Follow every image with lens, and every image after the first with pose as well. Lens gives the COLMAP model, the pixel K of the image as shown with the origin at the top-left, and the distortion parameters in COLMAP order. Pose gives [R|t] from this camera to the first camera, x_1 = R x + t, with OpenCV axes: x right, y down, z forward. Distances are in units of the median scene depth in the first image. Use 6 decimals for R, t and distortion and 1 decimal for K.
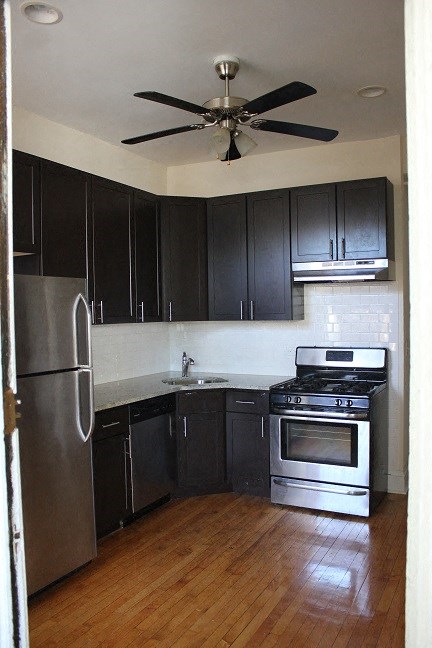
lens RADIAL K [[526.8, 0, 216.0], [0, 526.8, 324.0], [0, 0, 1]] dist [-0.131084, 0.108823]
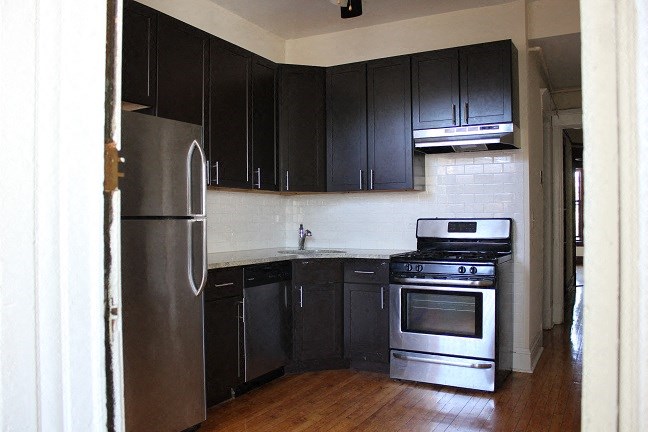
lens RADIAL K [[526.8, 0, 324.0], [0, 526.8, 216.0], [0, 0, 1]] dist [-0.131084, 0.108823]
pose [[0.999837, 0.012299, -0.013181, -0.006690], [-0.012731, 0.999367, -0.033207, 0.083760], [0.012764, 0.033370, 0.999362, 0.036471]]
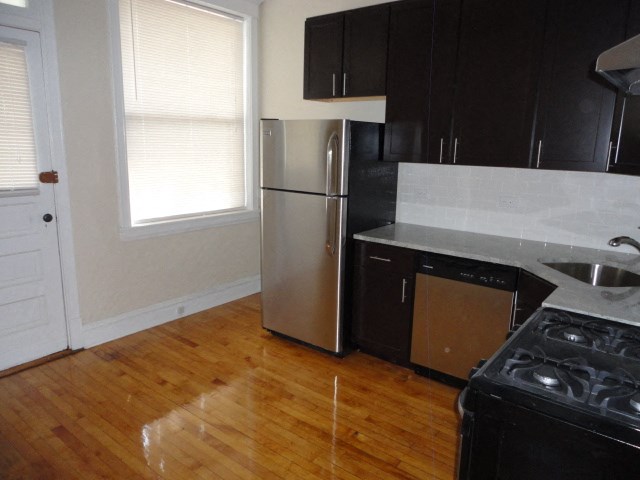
lens RADIAL K [[468.8, 0, 320.0], [0, 468.8, 240.0], [0, 0, 1]] dist [-0.000332, -0.000175]
pose [[-0.173468, 0.210320, -0.962120, 0.616507], [-0.046501, 0.974092, 0.221321, -0.039791], [0.983741, 0.083132, -0.159193, 0.891584]]
